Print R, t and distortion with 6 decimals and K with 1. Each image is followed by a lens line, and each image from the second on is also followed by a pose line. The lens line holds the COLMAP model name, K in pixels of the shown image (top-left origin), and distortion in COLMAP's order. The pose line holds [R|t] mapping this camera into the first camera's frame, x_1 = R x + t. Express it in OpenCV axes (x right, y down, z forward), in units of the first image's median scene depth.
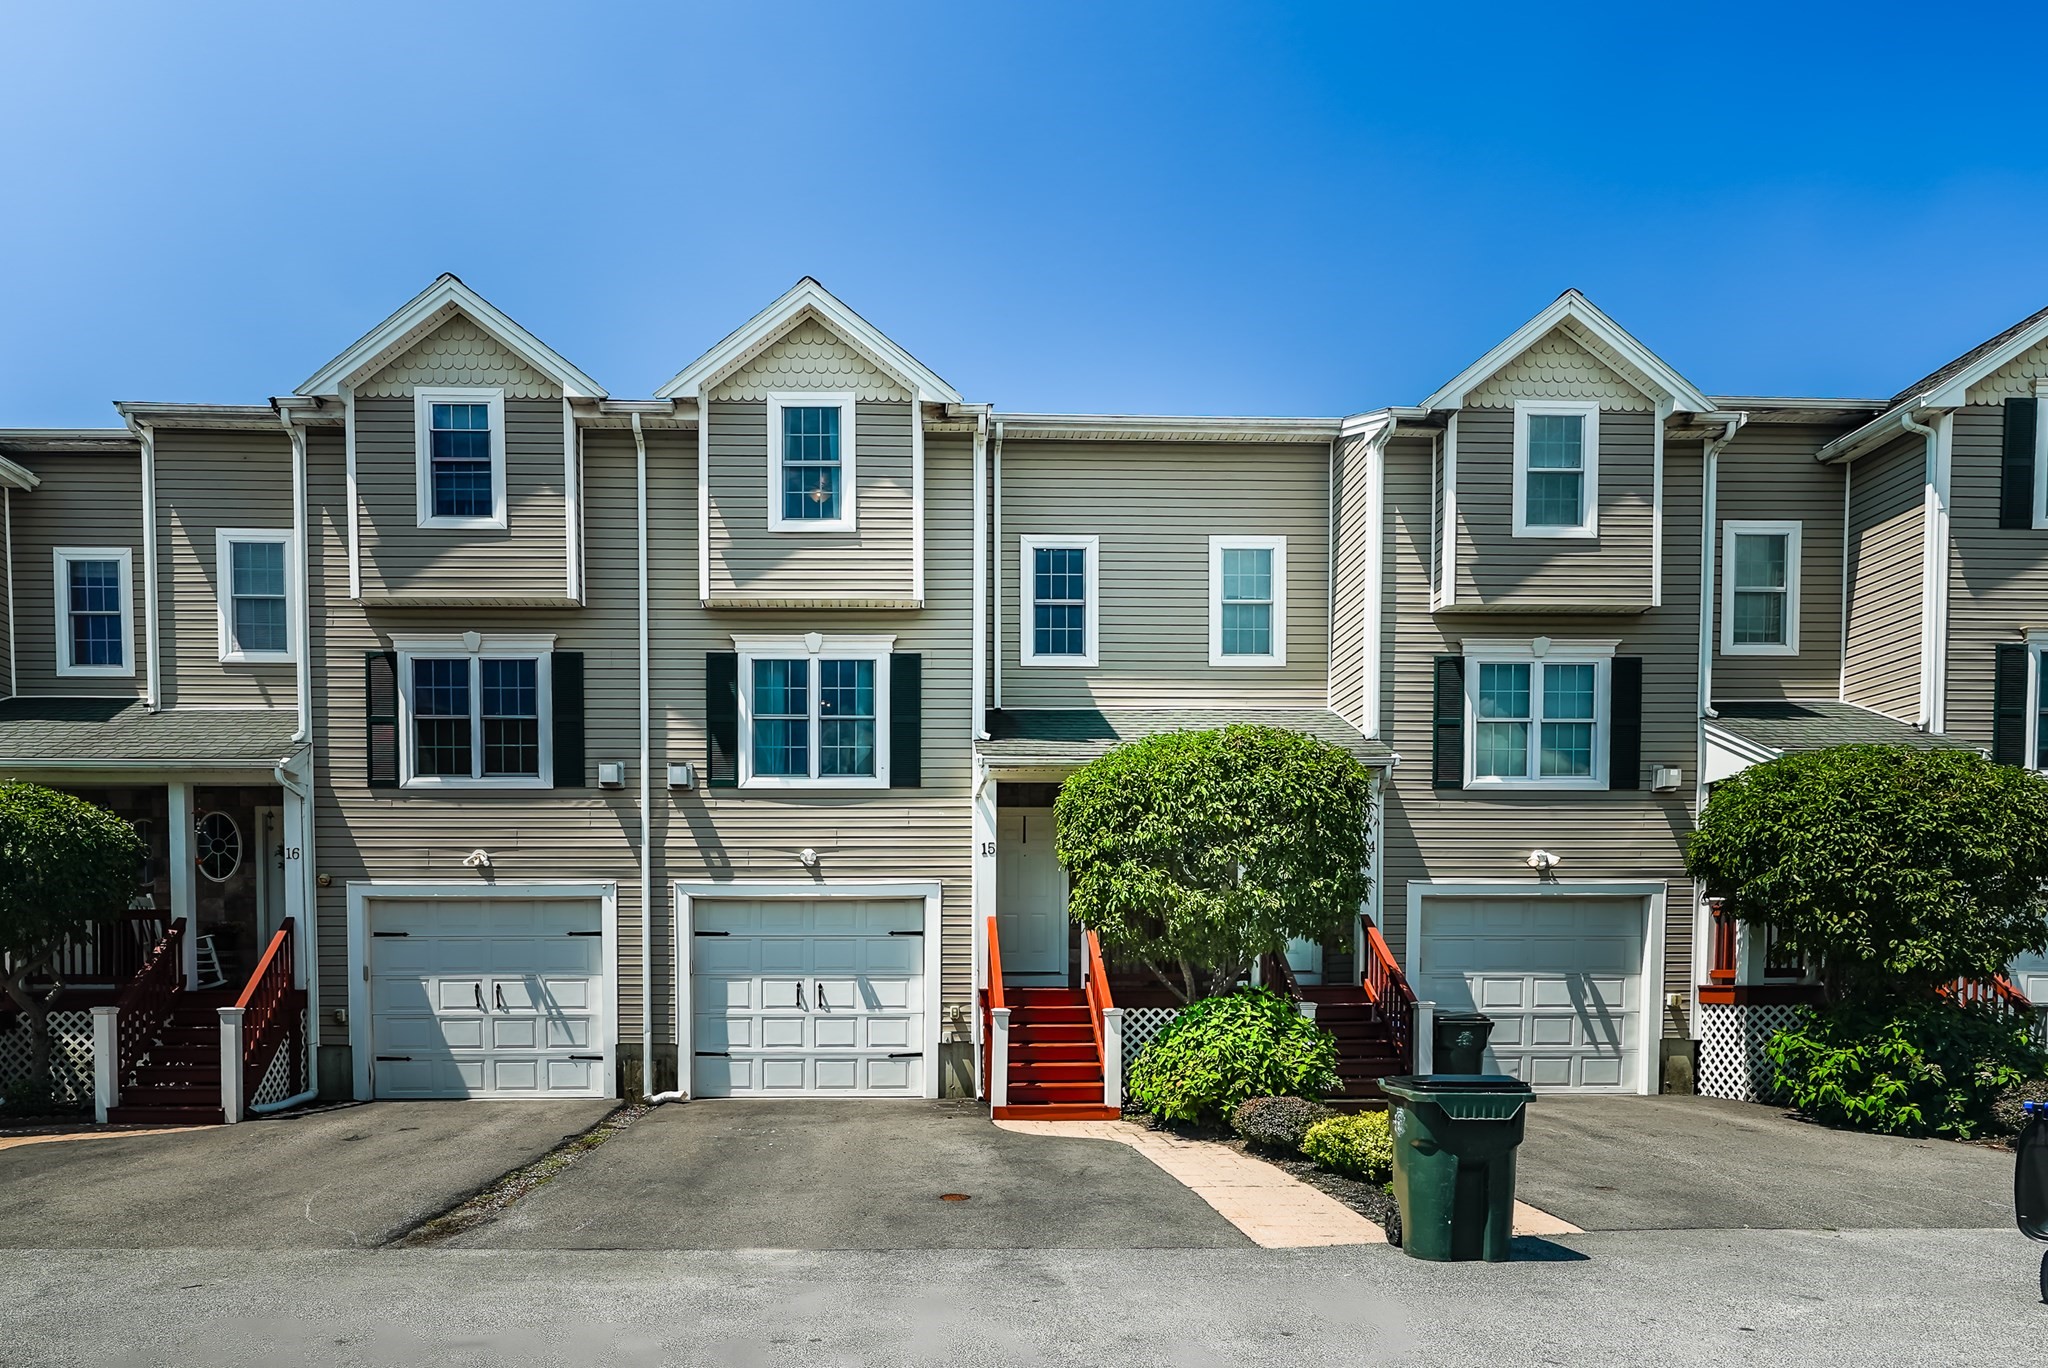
lens RADIAL K [[1056.7, 0, 1023.8], [0, 1056.7, 678.0], [0, 0, 1]] dist [0.004399, 0.000710]
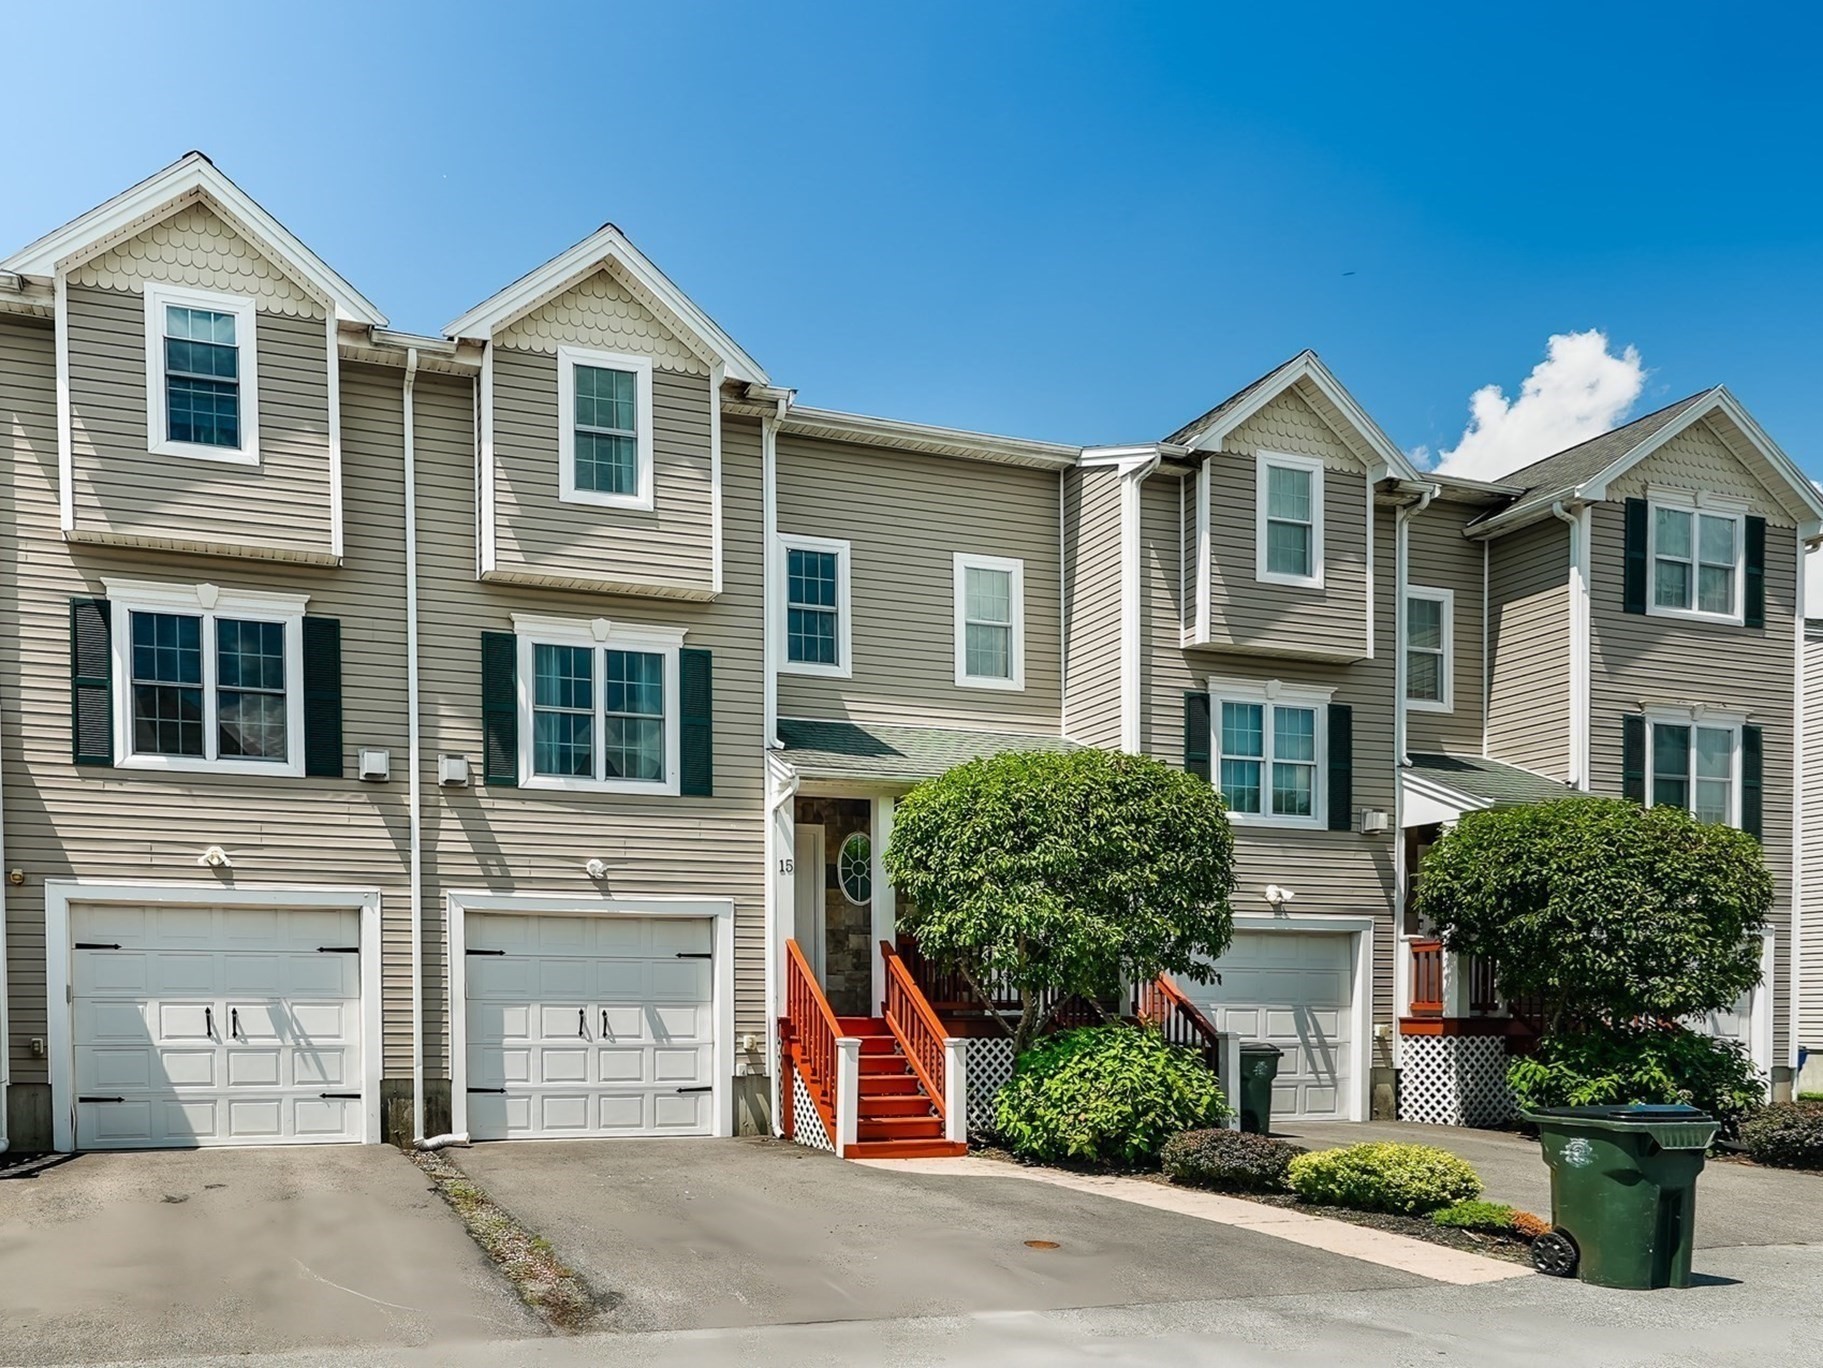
lens RADIAL K [[1103.7, 0, 911.3], [0, 1103.7, 689.1], [0, 0, 1]] dist [0.004875, 0.000928]
pose [[0.975276, 0.067986, 0.210270, -0.144814], [-0.067236, 0.997679, -0.010725, 0.009663], [-0.210512, -0.003678, 0.977584, 0.030386]]
